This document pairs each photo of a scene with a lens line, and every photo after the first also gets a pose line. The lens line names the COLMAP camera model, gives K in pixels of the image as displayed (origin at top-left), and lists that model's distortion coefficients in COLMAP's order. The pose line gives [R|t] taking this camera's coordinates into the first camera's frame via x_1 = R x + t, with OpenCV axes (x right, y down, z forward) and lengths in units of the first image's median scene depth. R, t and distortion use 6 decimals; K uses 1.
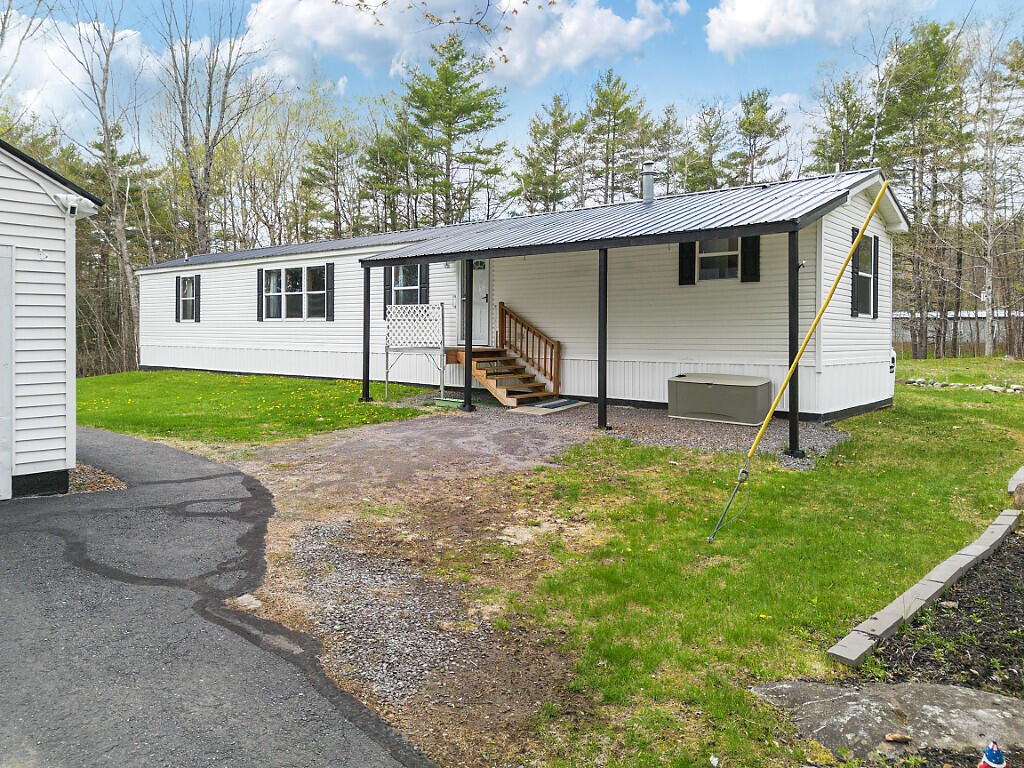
lens RADIAL K [[730.3, 0, 516.3], [0, 730.3, 338.8], [0, 0, 1]] dist [0.077951, -0.070309]
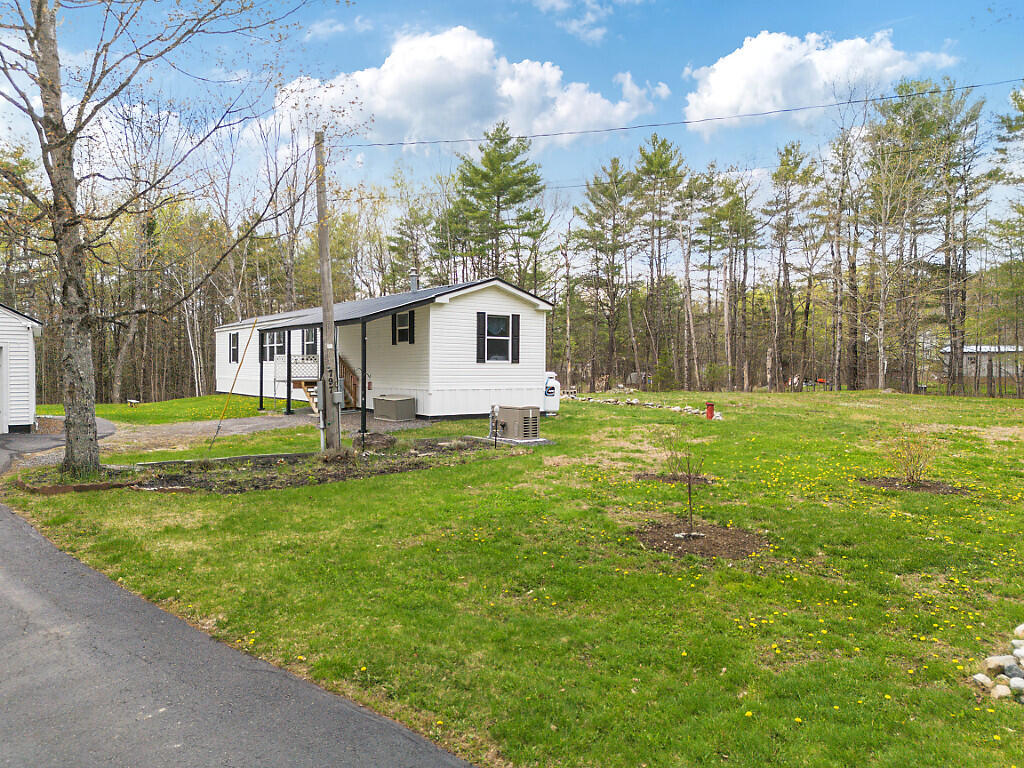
lens RADIAL K [[730.3, 0, 520.1], [0, 730.3, 372.2], [0, 0, 1]] dist [0.077951, -0.070309]
pose [[0.965806, -0.001240, -0.259264, 0.628844], [0.001256, 0.999999, -0.000104, -0.003677], [0.259264, -0.000225, 0.965806, -0.396810]]
